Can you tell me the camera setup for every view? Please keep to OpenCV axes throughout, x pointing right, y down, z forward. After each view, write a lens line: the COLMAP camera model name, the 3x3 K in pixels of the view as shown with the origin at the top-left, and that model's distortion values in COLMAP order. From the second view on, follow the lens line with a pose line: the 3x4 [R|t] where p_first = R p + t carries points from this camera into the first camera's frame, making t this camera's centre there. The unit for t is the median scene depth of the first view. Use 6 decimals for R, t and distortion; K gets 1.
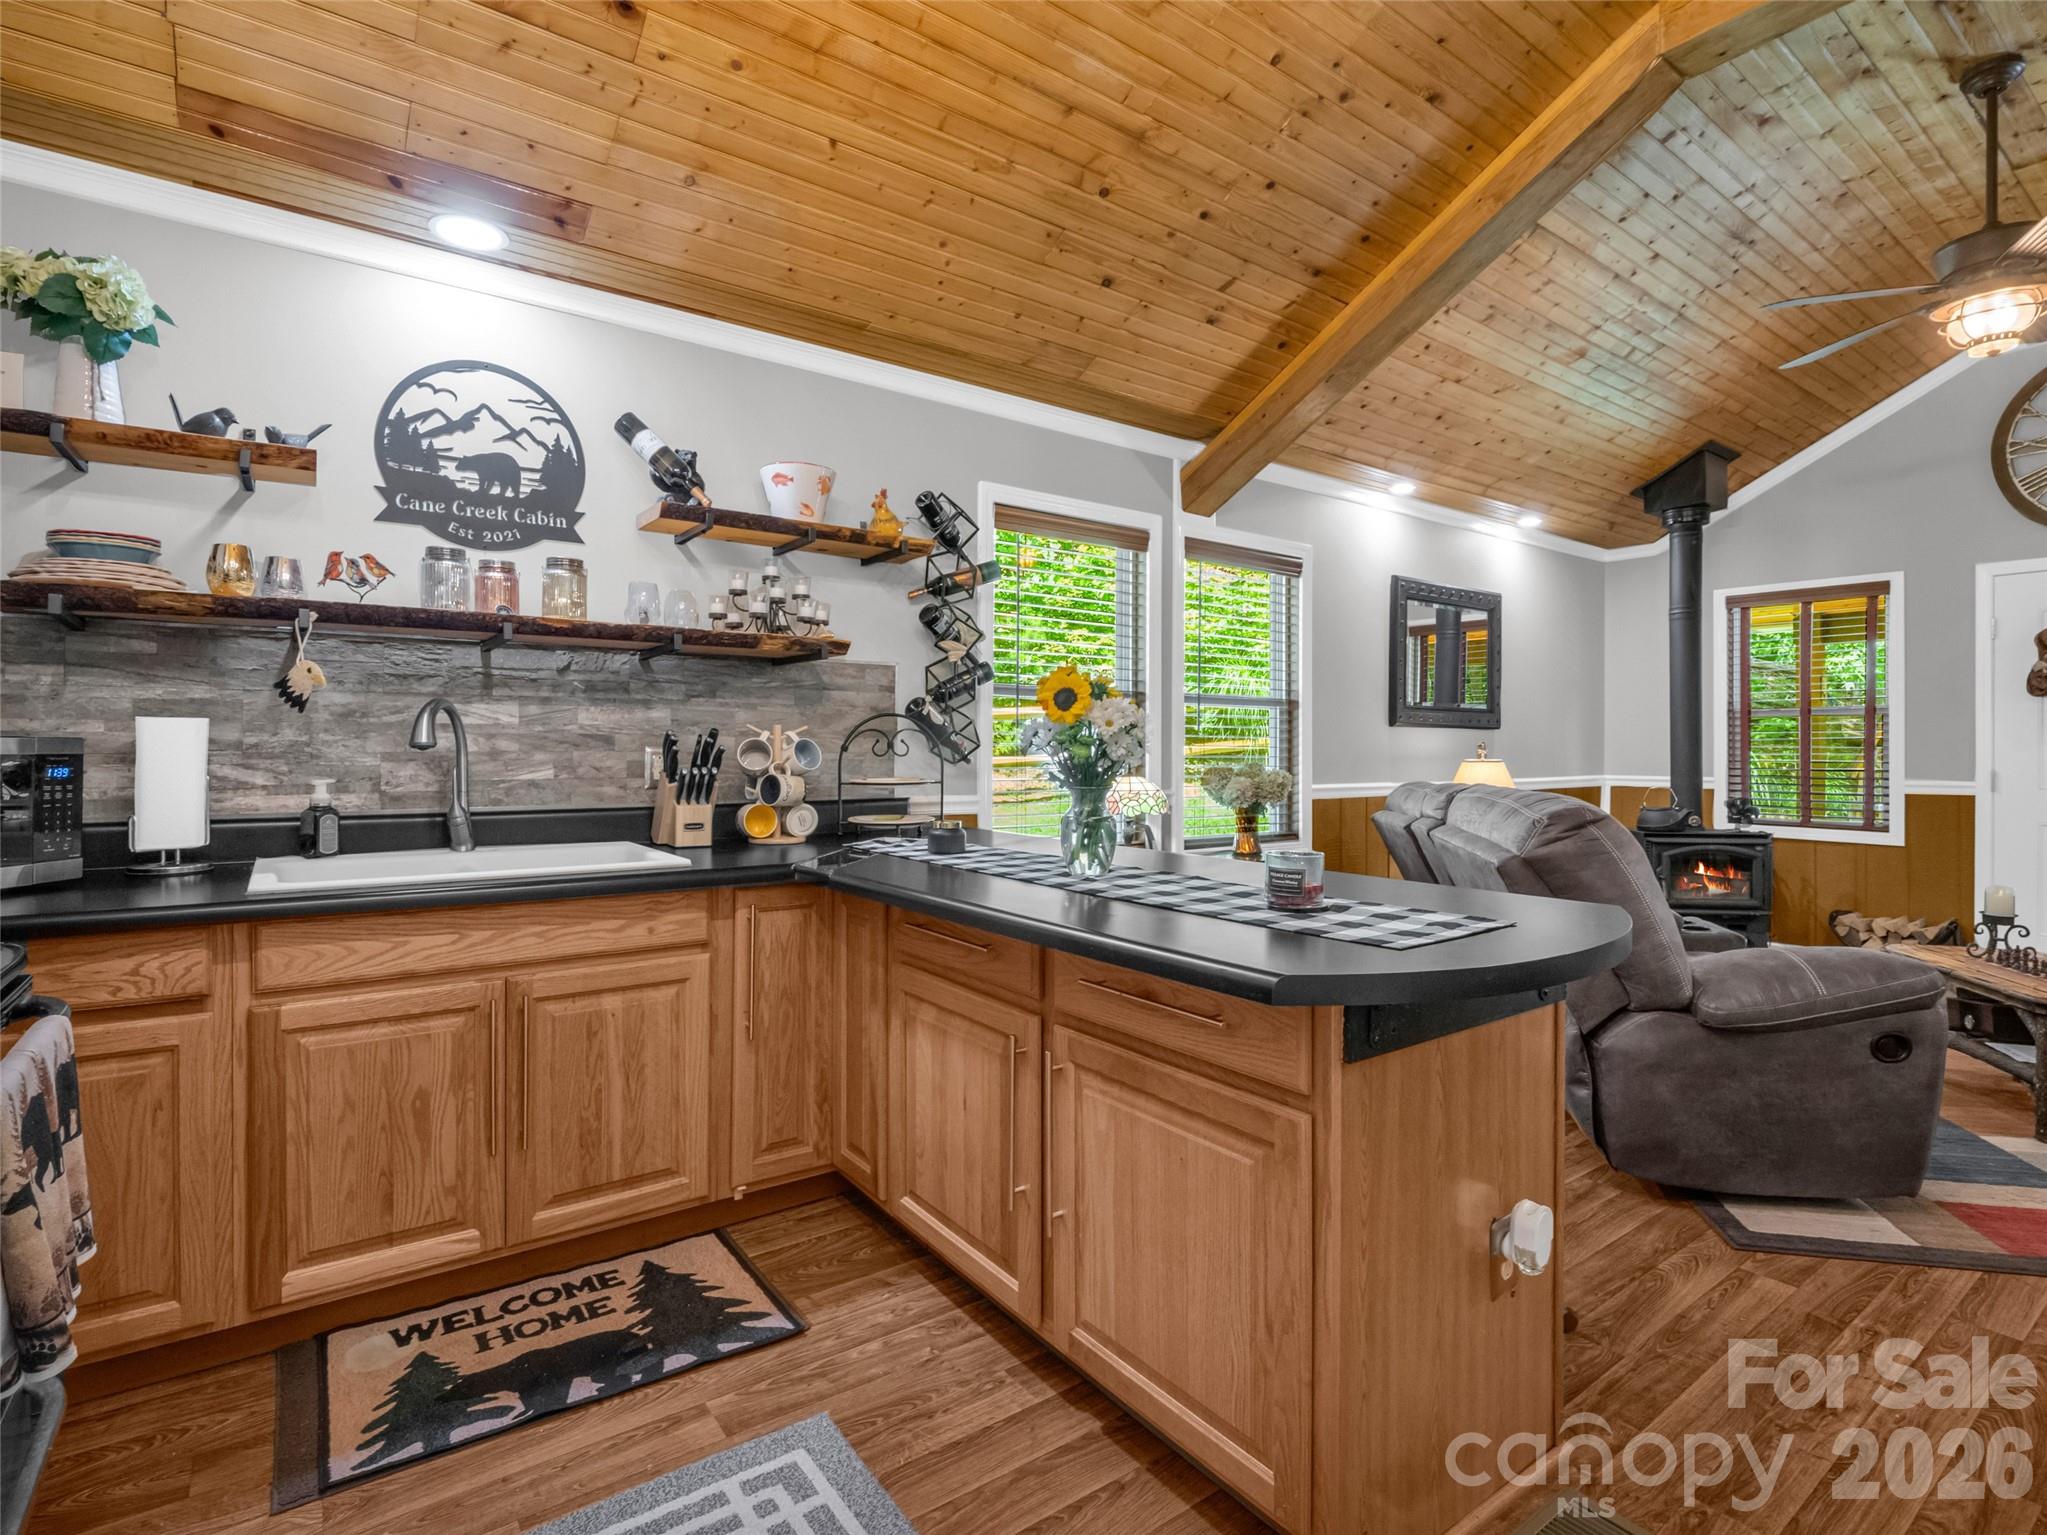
lens RADIAL K [[1020.7, 0, 1024.3], [0, 1020.7, 751.3], [0, 0, 1]] dist [-0.015425, 0.000390]
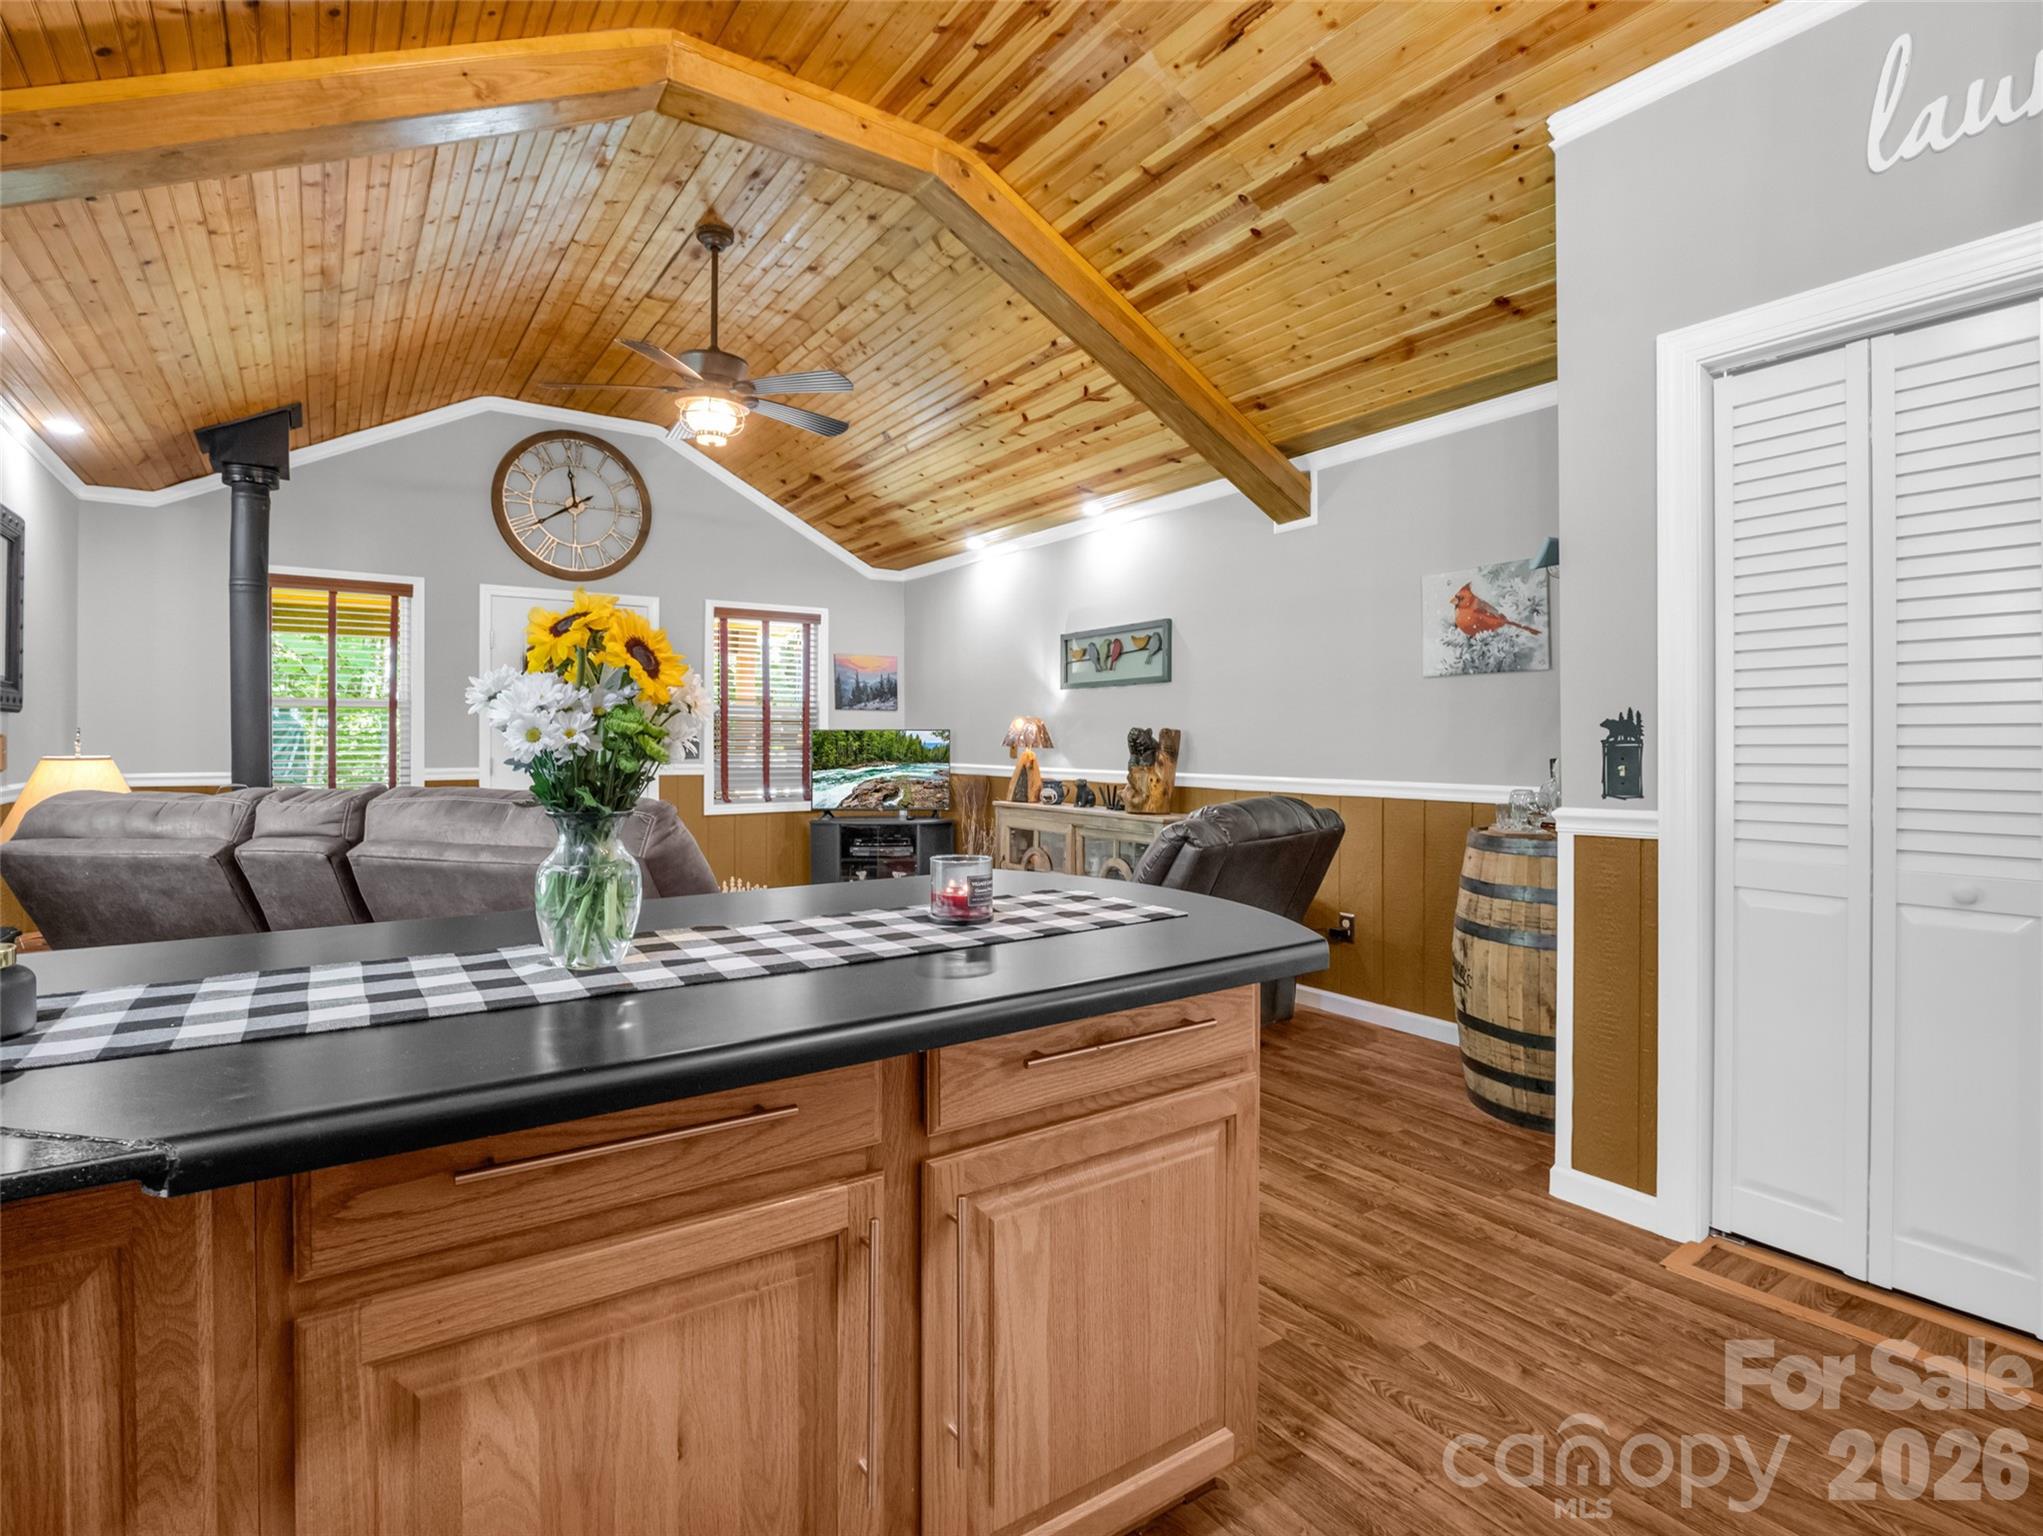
lens RADIAL K [[1018.7, 0, 1031.2], [0, 1018.7, 737.6], [0, 0, 1]] dist [-0.015425, 0.000390]
pose [[0.017565, 0.000770, 0.999845, -0.213422], [0.003190, 0.999995, -0.000826, -0.001719], [-0.999841, 0.003204, 0.017563, 0.311527]]
